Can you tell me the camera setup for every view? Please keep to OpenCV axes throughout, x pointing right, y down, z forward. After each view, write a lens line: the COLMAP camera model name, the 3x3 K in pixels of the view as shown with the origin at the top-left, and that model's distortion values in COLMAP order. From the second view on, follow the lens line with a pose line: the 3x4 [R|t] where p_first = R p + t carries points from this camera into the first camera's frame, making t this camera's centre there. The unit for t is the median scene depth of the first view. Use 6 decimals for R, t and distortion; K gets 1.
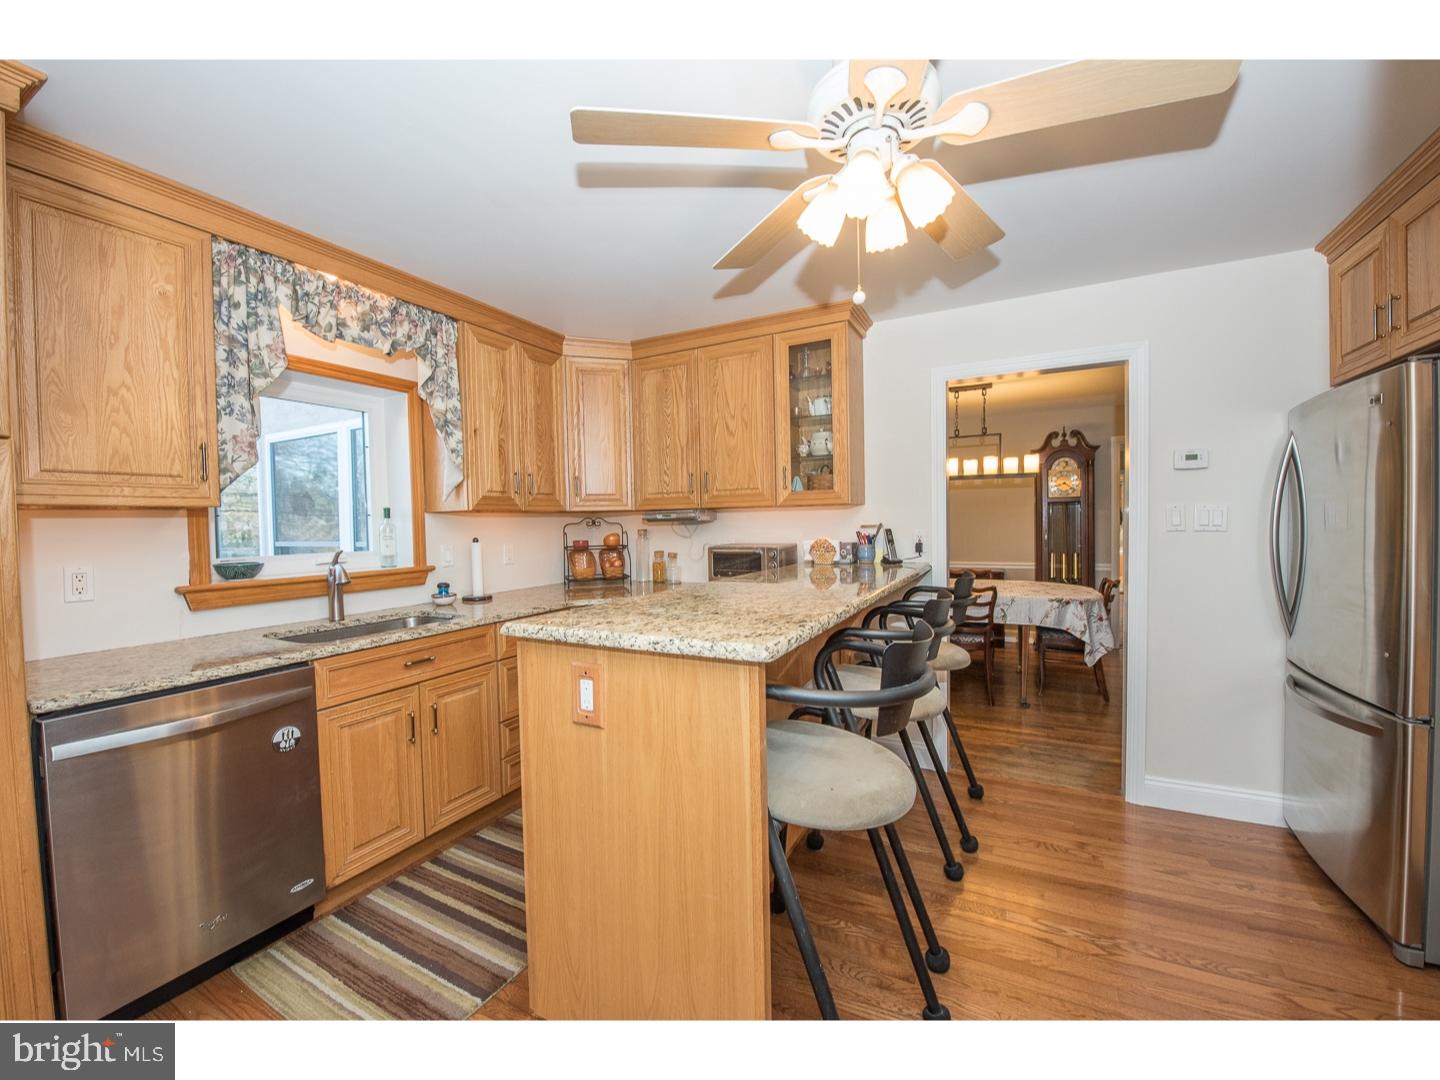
lens RADIAL K [[576.7, 0, 712.3], [0, 576.7, 541.0], [0, 0, 1]] dist [-0.026995, 0.000141]
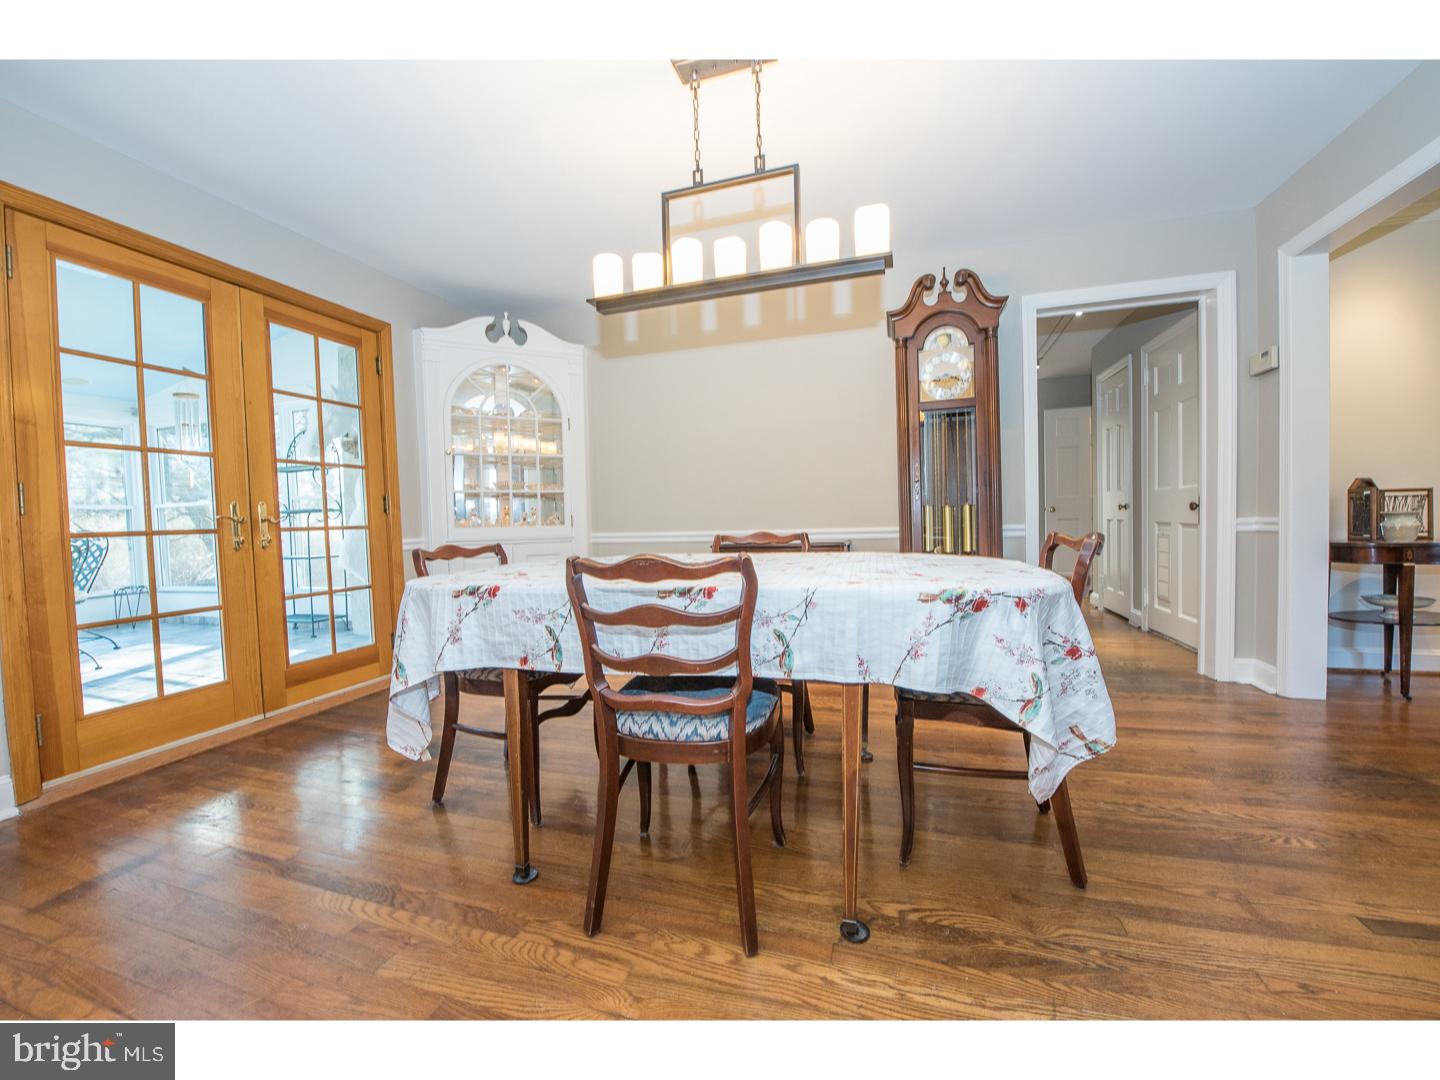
lens RADIAL K [[576.7, 0, 712.3], [0, 576.7, 541.0], [0, 0, 1]] dist [-0.026995, 0.000141]
pose [[0.983470, -0.015702, 0.180390, 0.416798], [0.014261, 0.999855, 0.009285, 0.067790], [-0.180510, -0.006559, 0.983551, 0.704557]]
